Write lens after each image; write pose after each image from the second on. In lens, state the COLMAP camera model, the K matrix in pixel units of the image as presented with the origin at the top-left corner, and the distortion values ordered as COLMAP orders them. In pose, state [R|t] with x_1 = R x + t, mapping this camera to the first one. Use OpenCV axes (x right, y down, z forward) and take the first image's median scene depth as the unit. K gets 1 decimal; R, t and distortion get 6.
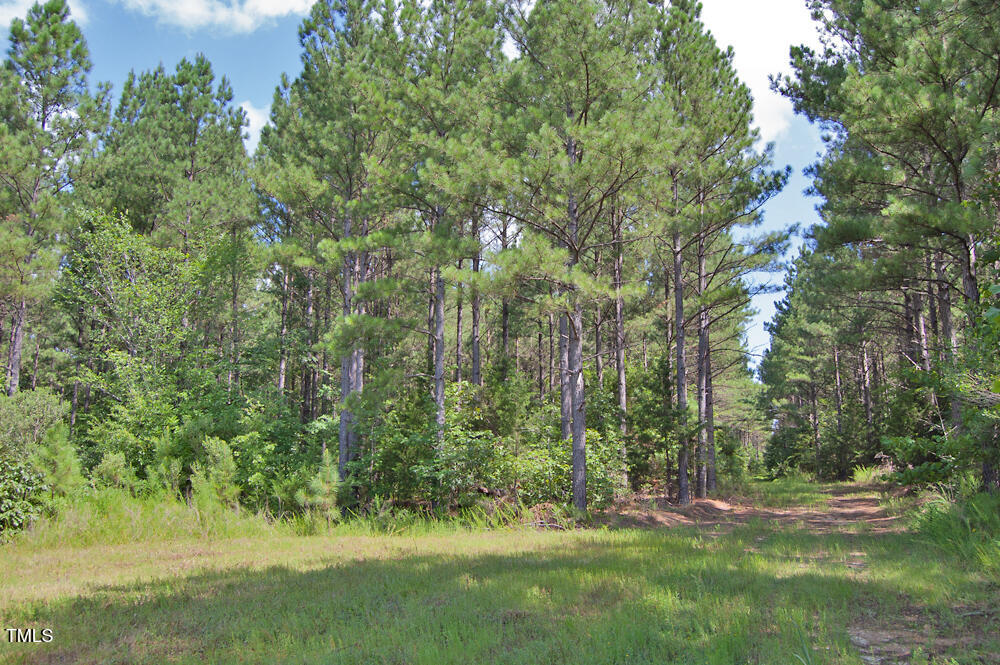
lens RADIAL K [[786.5, 0, 507.4], [0, 786.5, 336.7], [0, 0, 1]] dist [-0.085796, 0.020634]
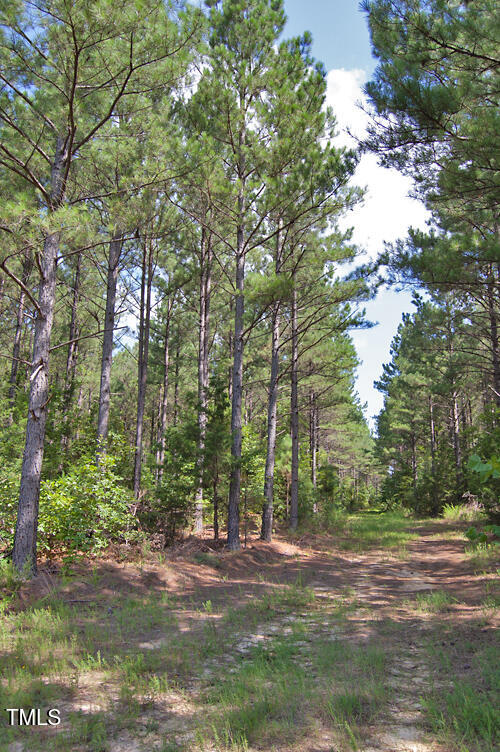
lens RADIAL K [[591.5, 0, 244.3], [0, 591.5, 374.2], [0, 0, 1]] dist [-0.085796, 0.020634]
pose [[0.996088, 0.032450, 0.082198, 0.089136], [-0.028772, 0.998548, -0.045536, 0.028046], [-0.083557, 0.042993, 0.995575, 0.183396]]
